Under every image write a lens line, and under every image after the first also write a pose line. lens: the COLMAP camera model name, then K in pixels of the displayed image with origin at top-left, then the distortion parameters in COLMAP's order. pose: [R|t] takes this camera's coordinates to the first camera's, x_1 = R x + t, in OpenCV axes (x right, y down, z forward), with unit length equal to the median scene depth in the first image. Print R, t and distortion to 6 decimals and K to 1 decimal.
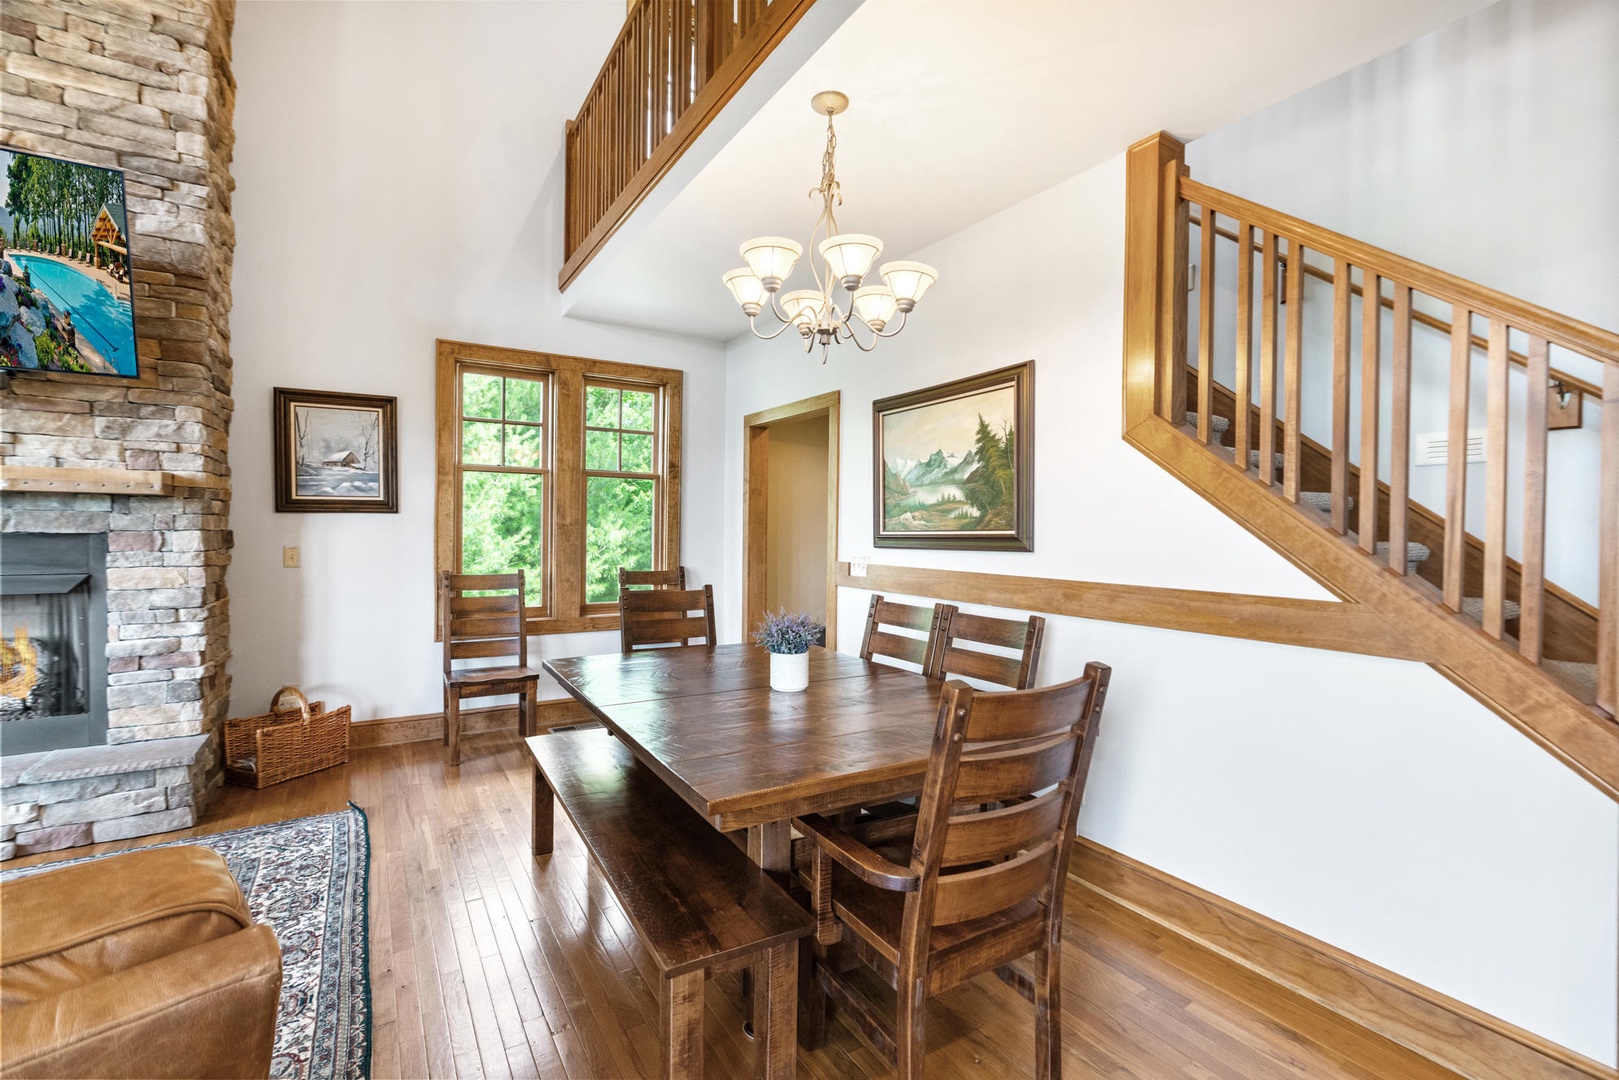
lens RADIAL K [[733.8, 0, 814.5], [0, 733.8, 531.9], [0, 0, 1]] dist [-0.007357, 0.001846]
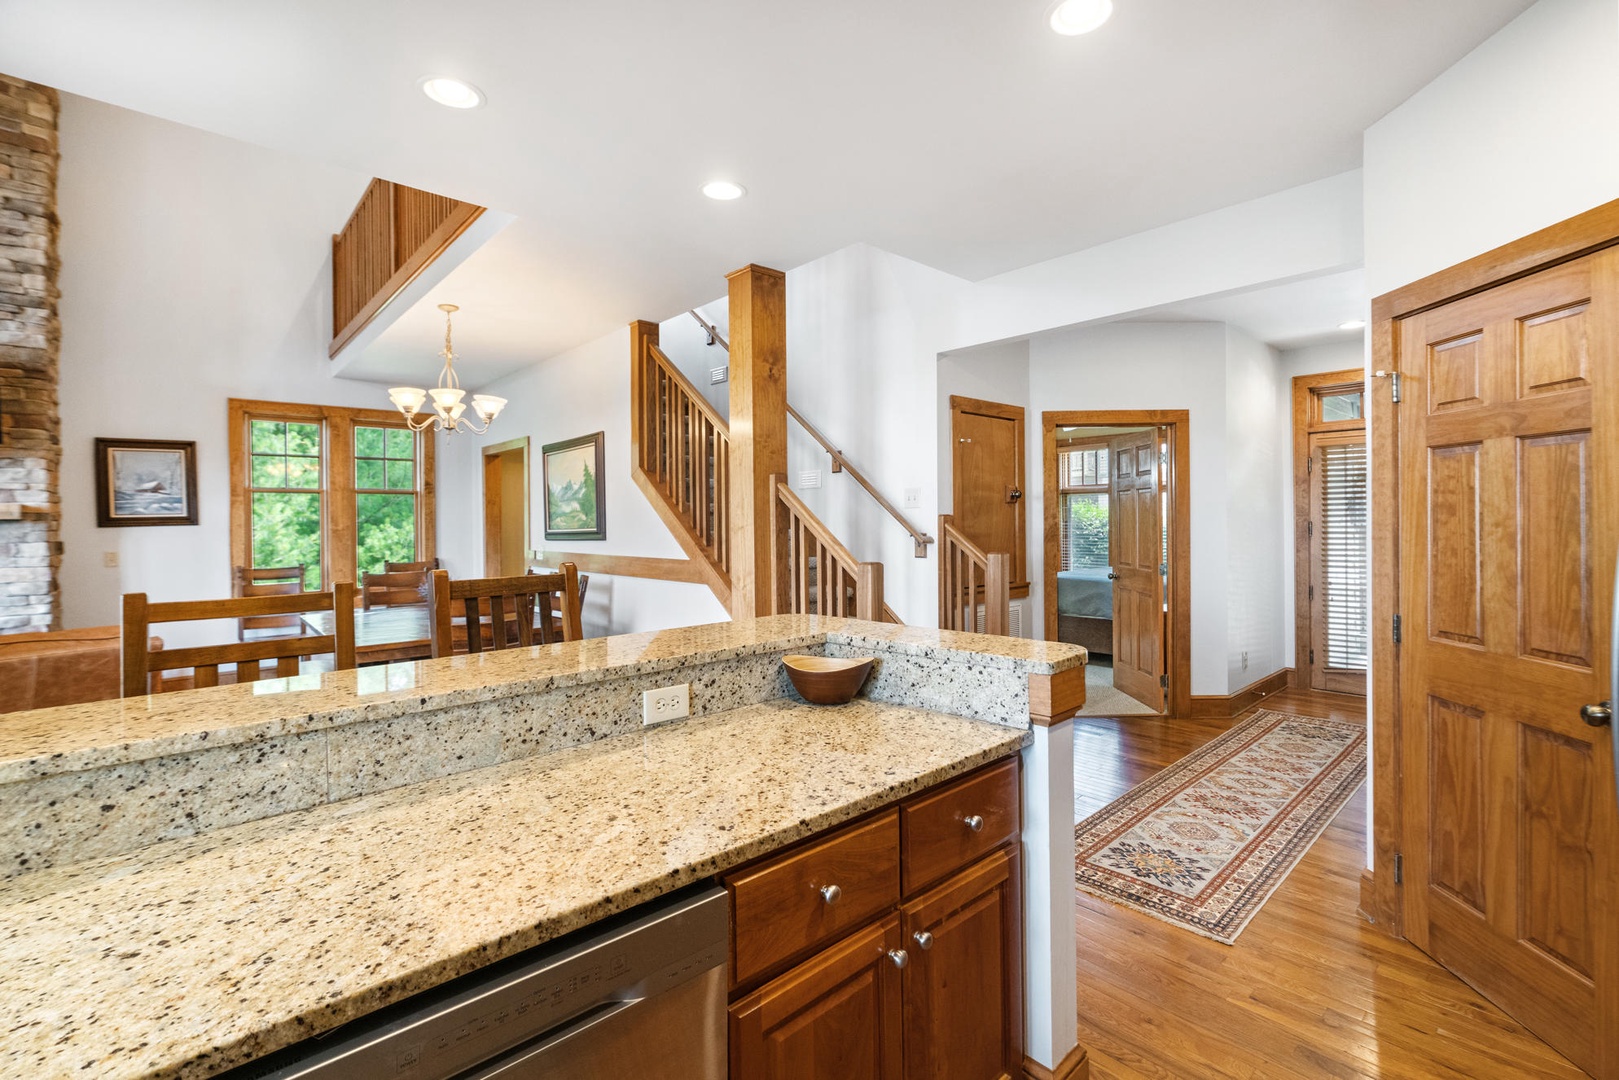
lens RADIAL K [[716.2, 0, 798.3], [0, 716.2, 515.8], [0, 0, 1]] dist [-0.001057, -0.000271]
pose [[0.984559, -0.023627, 0.173450, 0.334853], [0.025417, 0.999644, -0.008108, -0.004028], [-0.173197, 0.012391, 0.984809, -0.565172]]
